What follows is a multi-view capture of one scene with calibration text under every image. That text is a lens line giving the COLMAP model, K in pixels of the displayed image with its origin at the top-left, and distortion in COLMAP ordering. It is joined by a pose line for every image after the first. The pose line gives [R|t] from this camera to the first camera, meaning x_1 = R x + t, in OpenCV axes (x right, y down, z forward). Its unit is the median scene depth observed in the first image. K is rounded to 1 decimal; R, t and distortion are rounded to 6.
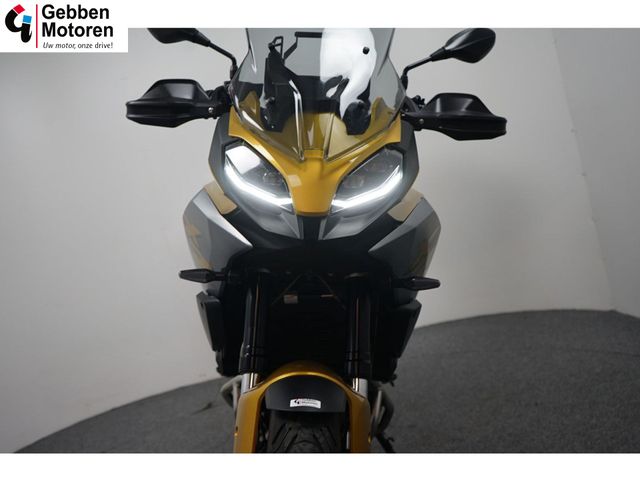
lens RADIAL K [[676.3, 0, 320.2], [0, 676.3, 240.5], [0, 0, 1]] dist [0.007549, 0.000000]
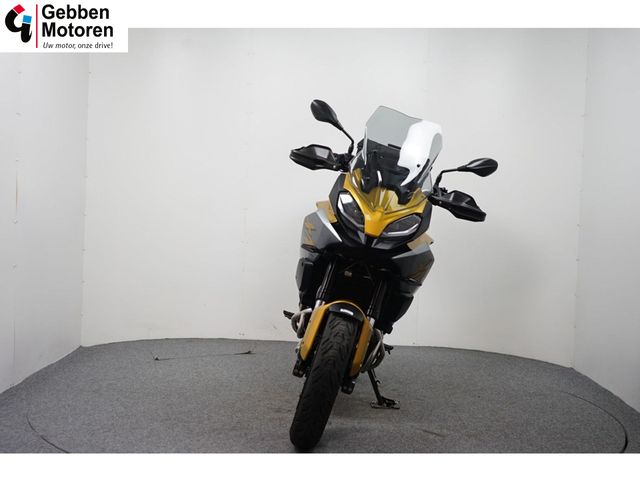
lens RADIAL K [[882.4, 0, 319.1], [0, 882.4, 239.6], [0, 0, 1]] dist [-0.047028, 0.000000]
pose [[0.959307, 0.276709, -0.056237, -0.008166], [-0.277671, 0.960625, -0.009914, 0.040159], [0.051280, 0.025126, 0.998368, -1.474491]]
